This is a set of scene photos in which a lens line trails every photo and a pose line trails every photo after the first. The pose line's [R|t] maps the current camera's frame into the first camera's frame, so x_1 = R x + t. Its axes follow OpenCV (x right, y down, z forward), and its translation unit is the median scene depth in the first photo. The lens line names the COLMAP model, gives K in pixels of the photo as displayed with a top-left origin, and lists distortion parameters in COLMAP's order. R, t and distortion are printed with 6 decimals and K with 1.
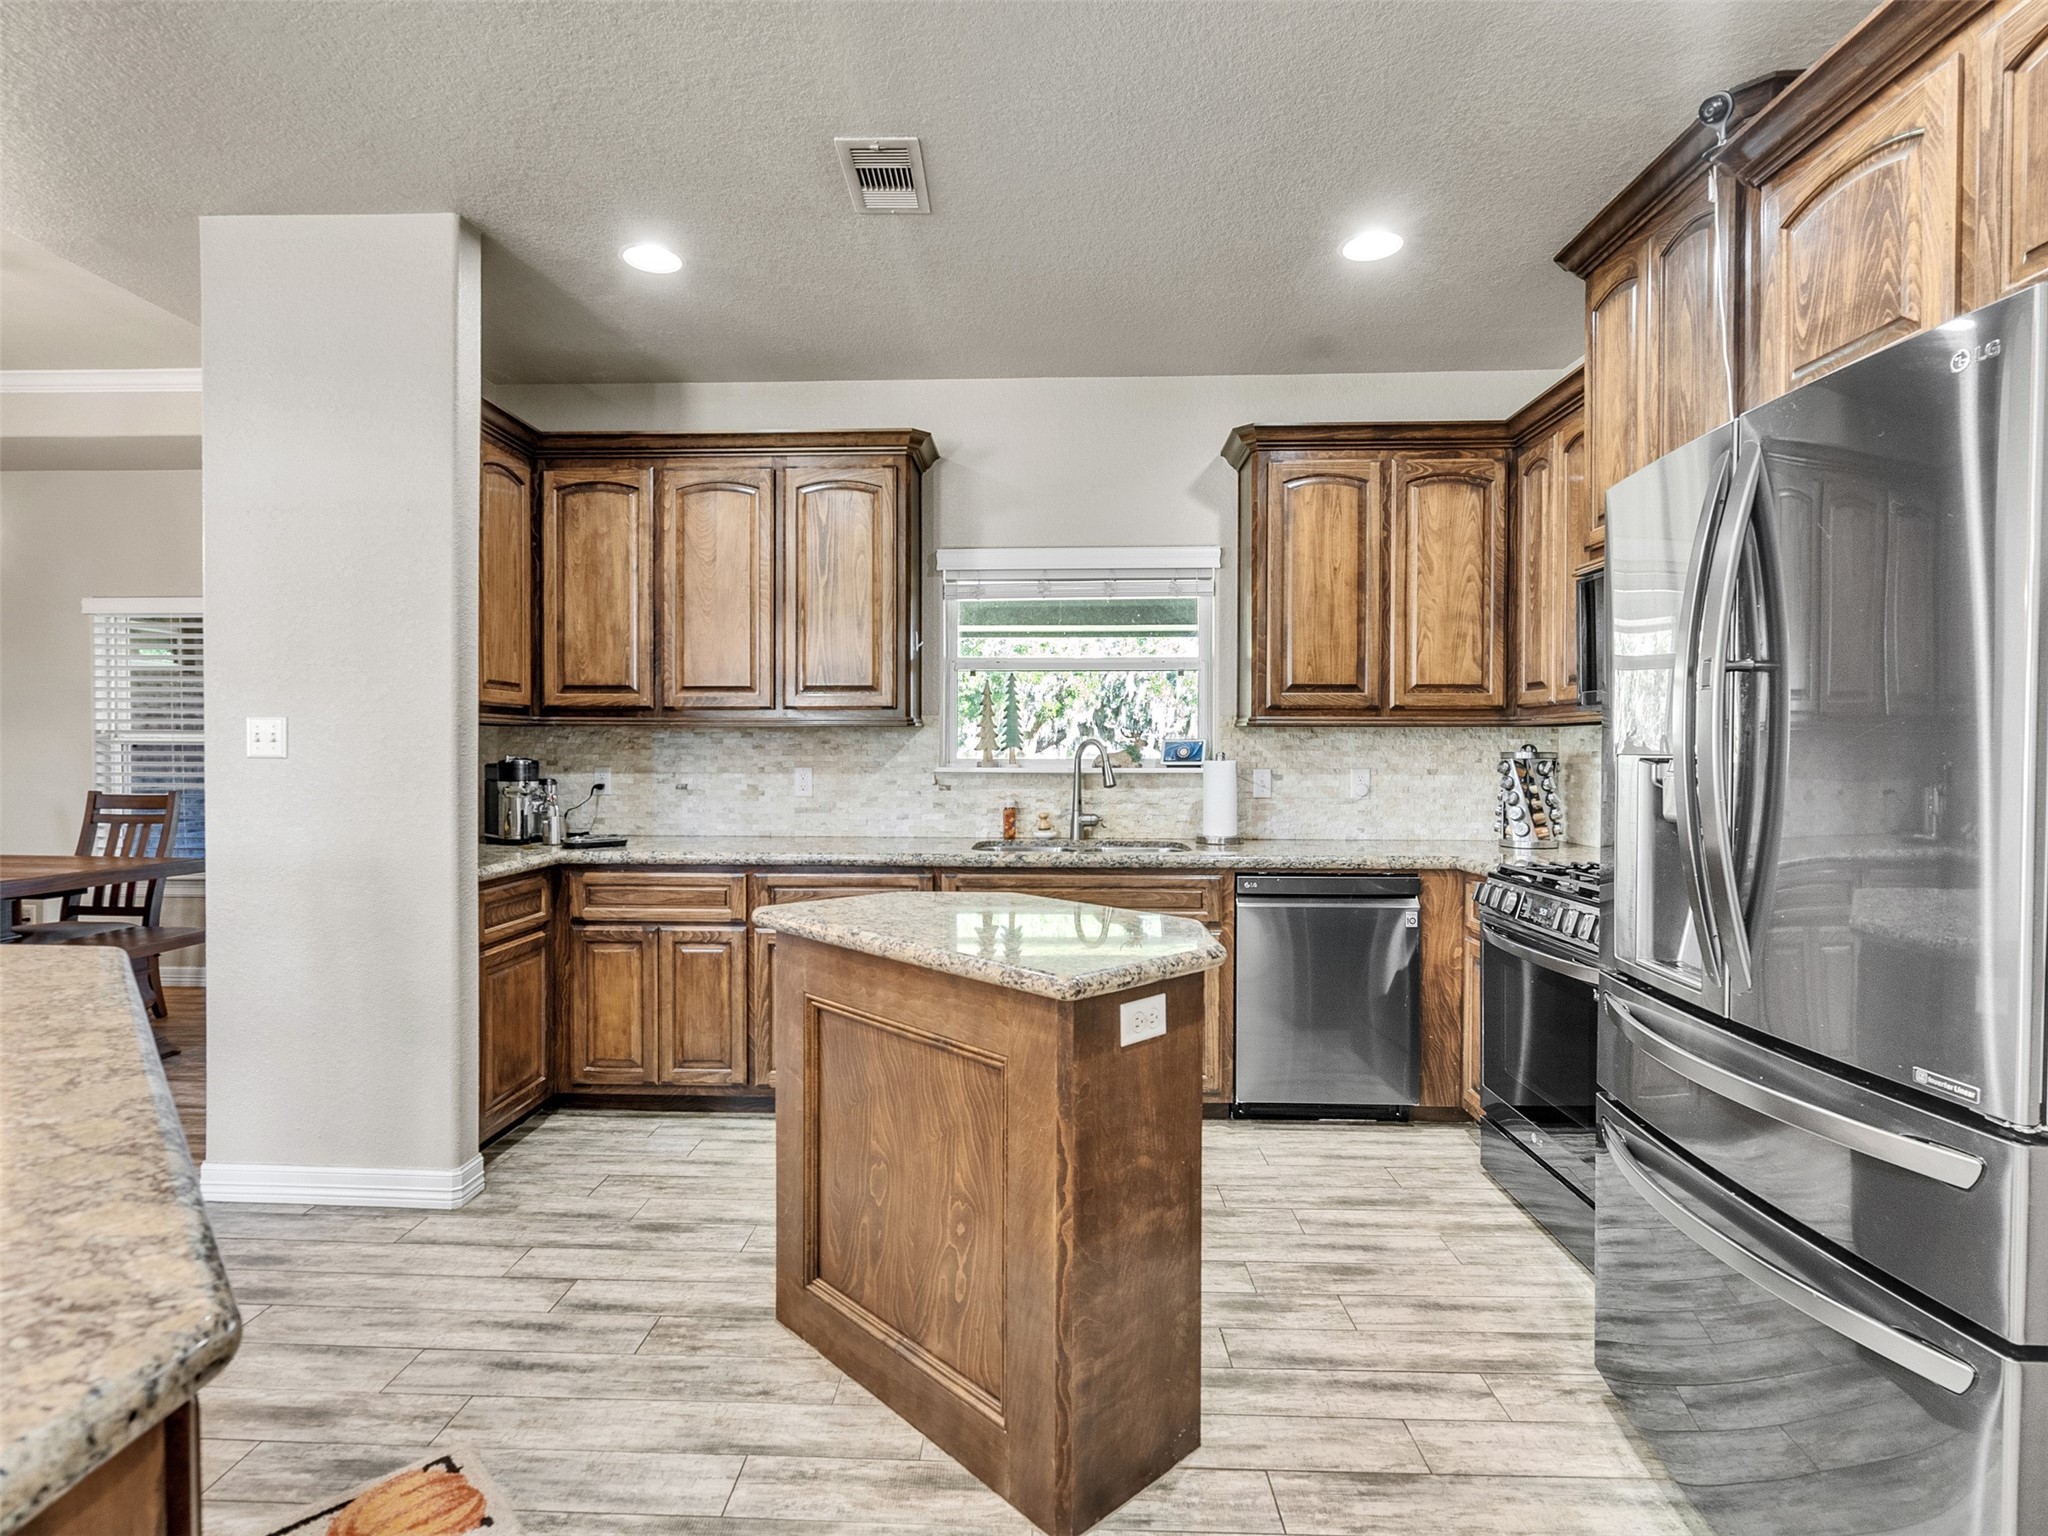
lens RADIAL K [[1051.5, 0, 1024.0], [0, 1051.5, 768.0], [0, 0, 1]] dist [-0.000752, 0.000313]
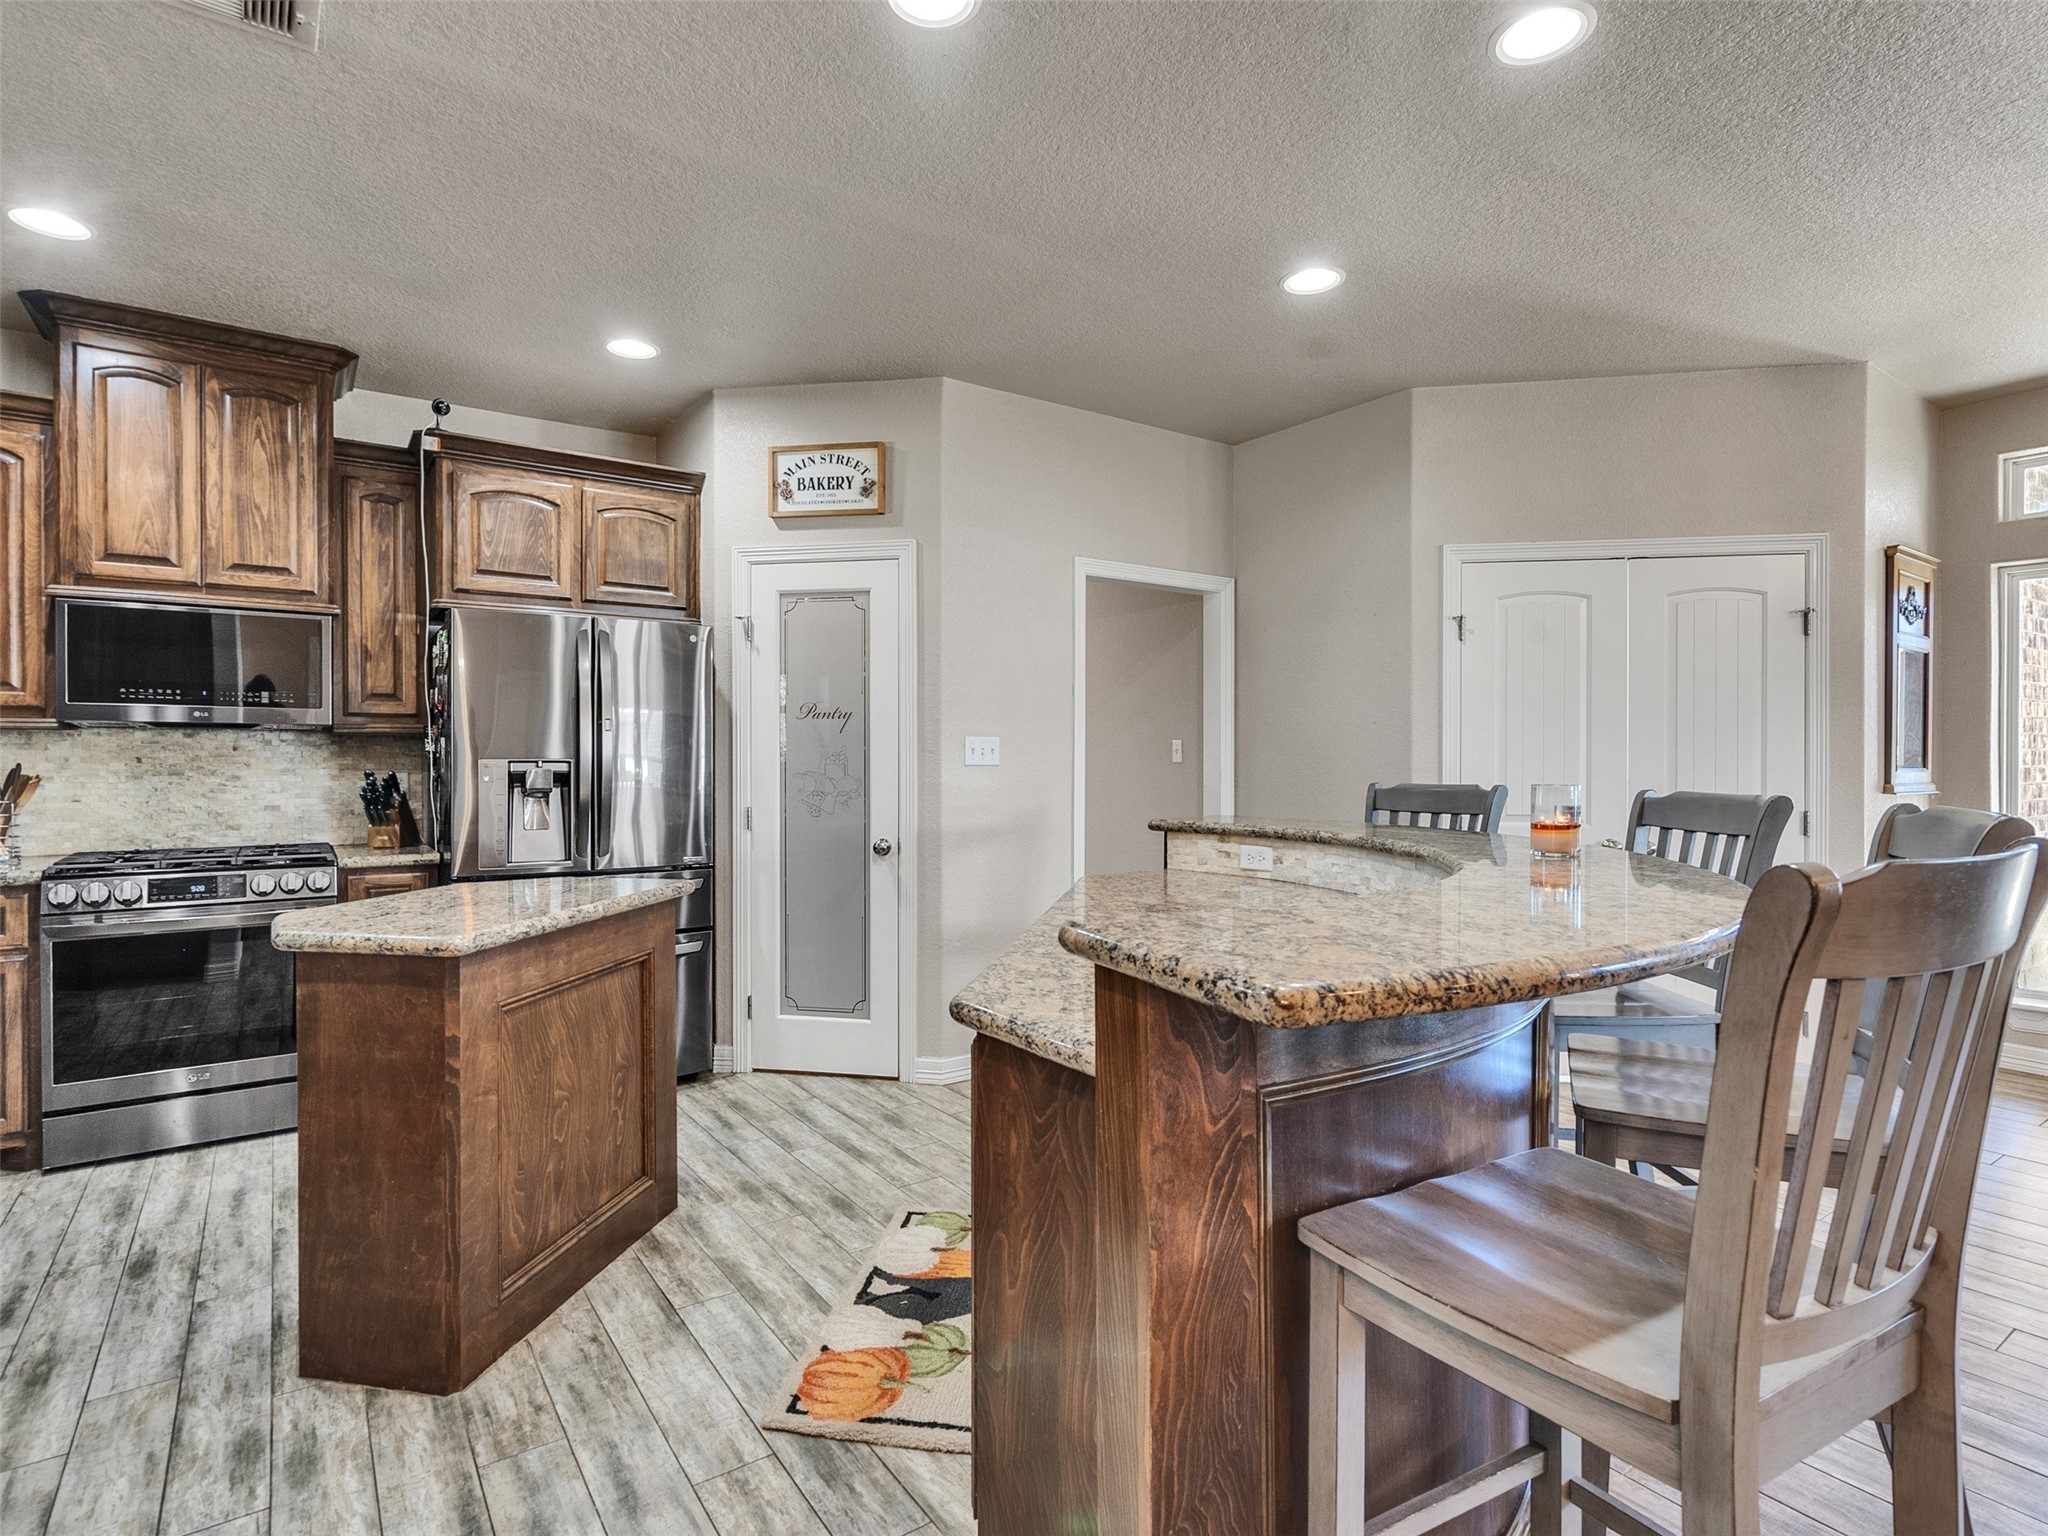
lens RADIAL K [[1051.5, 0, 1024.0], [0, 1051.5, 768.0], [0, 0, 1]] dist [-0.000752, 0.000313]
pose [[-0.617709, -0.010109, 0.786342, -1.512218], [0.010813, 0.999714, 0.021346, -0.024832], [-0.786332, 0.021688, -0.617423, 1.434232]]
